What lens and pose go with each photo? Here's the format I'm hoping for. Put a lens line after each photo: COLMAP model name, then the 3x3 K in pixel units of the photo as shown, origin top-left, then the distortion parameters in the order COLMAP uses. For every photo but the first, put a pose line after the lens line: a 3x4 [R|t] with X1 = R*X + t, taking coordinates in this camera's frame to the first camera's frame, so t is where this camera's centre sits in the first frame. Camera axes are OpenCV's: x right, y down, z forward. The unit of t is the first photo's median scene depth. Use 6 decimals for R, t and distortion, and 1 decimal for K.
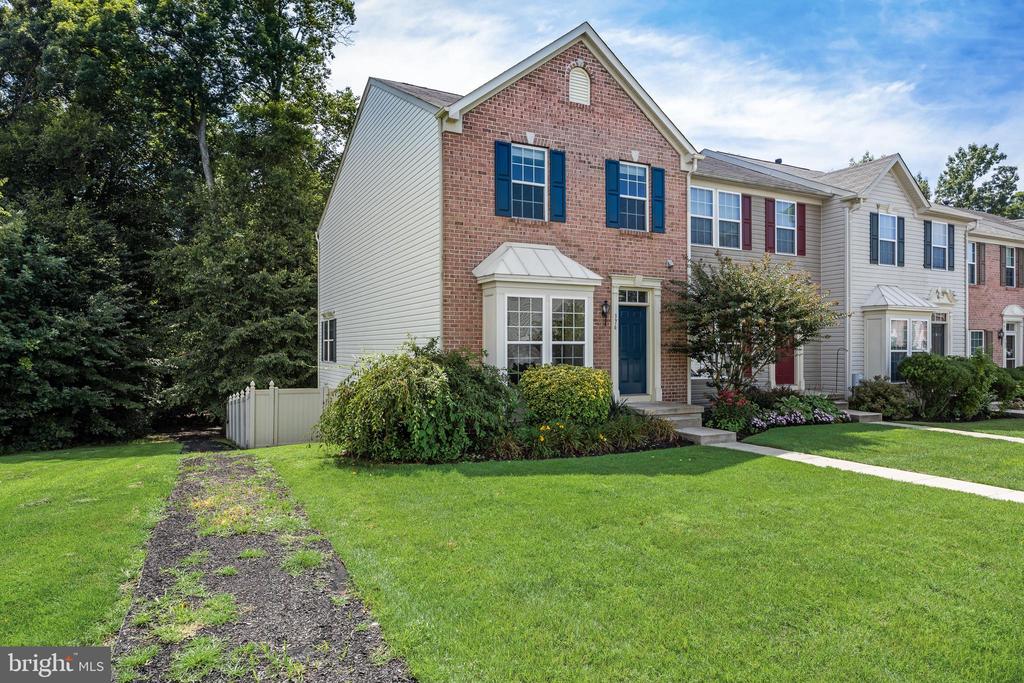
lens RADIAL K [[628.9, 0, 514.0], [0, 628.9, 344.5], [0, 0, 1]] dist [-0.002907, -0.000784]
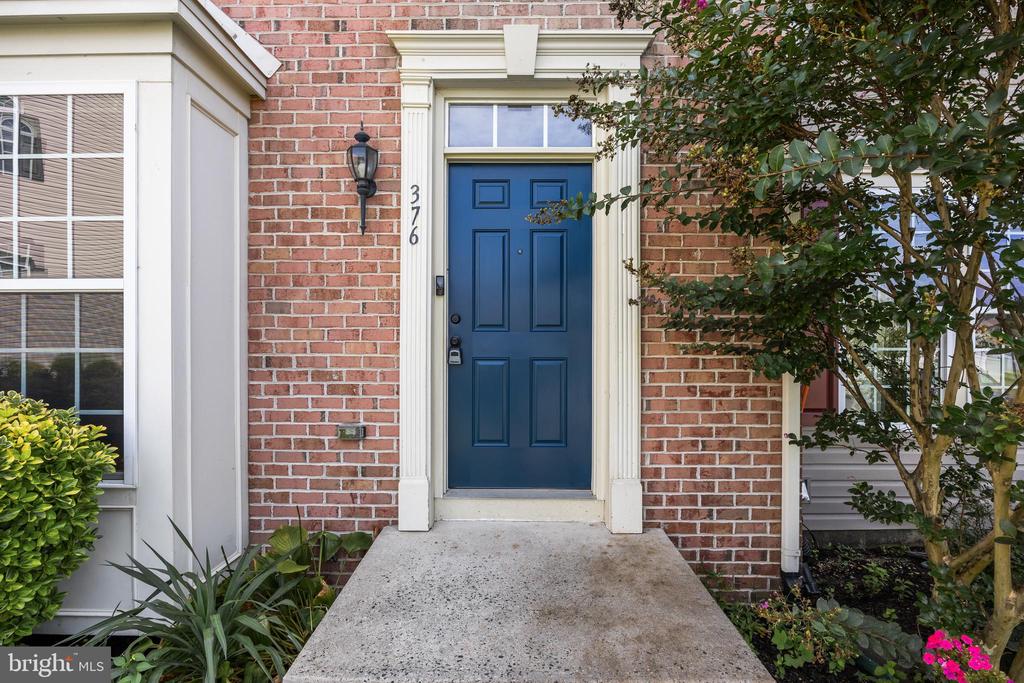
lens RADIAL K [[498.5, 0, 506.4], [0, 498.5, 341.0], [0, 0, 1]] dist [-0.001308, -0.000052]
pose [[0.883846, -0.009094, -0.467690, 0.291799], [0.005917, 0.999948, -0.008261, 0.018322], [0.467741, 0.004534, 0.883854, 0.838111]]
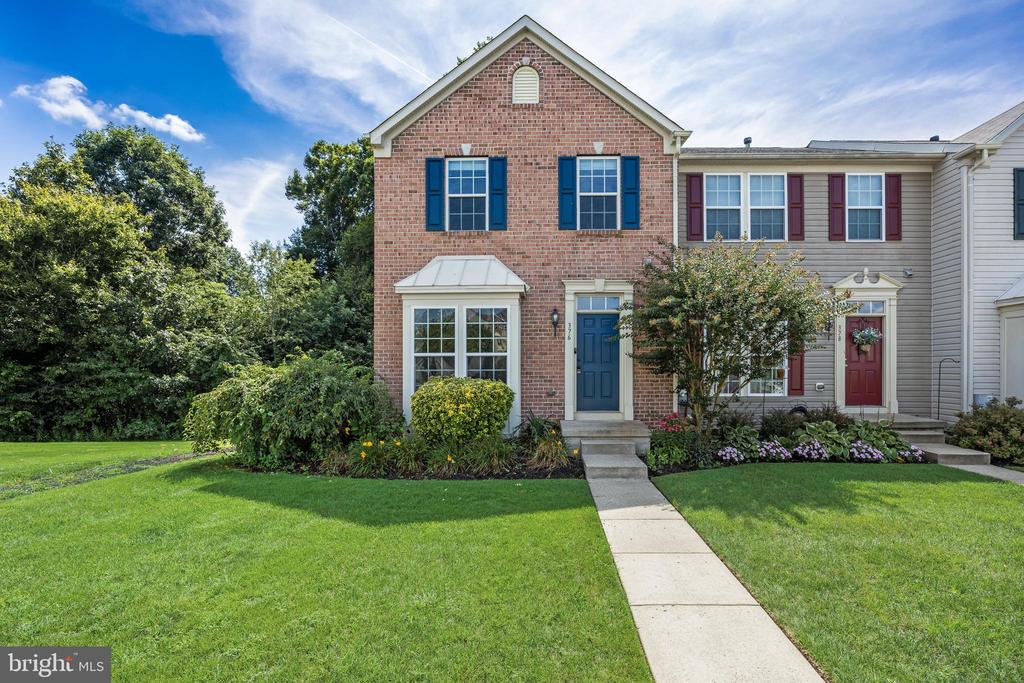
lens RADIAL K [[462.7, 0, 538.9], [0, 462.7, 364.7], [0, 0, 1]] dist [-0.014190, 0.000701]
pose [[0.883522, -0.002256, -0.468385, 0.440170], [0.006546, 0.999950, 0.007532, 0.007286], [0.468344, -0.009720, 0.883493, 0.380772]]
